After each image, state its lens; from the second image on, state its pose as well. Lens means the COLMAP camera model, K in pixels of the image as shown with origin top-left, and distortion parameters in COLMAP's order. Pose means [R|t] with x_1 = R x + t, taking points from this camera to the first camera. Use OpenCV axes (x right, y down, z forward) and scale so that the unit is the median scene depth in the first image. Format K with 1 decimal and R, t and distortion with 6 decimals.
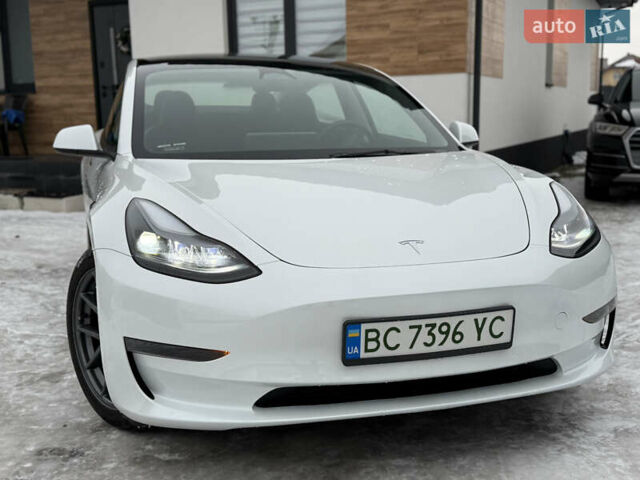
lens RADIAL K [[776.7, 0, 319.3], [0, 776.7, 239.8], [0, 0, 1]] dist [0.095401, 0.000000]
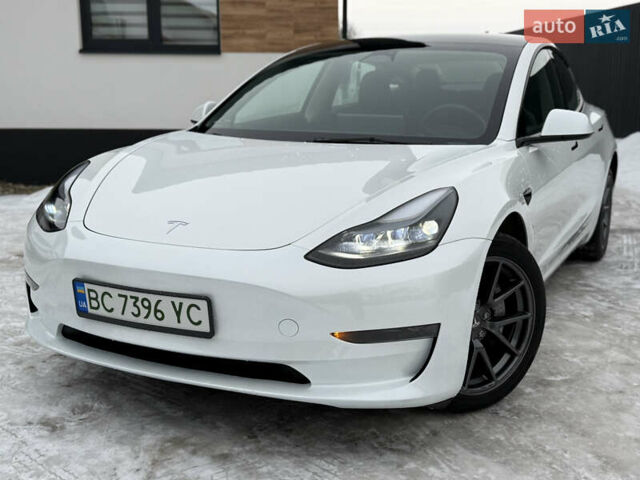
lens RADIAL K [[776.7, 0, 330.2], [0, 776.7, 242.4], [0, 0, 1]] dist [0.095401, 0.000000]
pose [[0.891402, -0.072781, 0.447332, -0.336313], [0.054134, 0.997054, 0.054347, -0.008100], [-0.449969, -0.024229, 0.892715, 0.017871]]
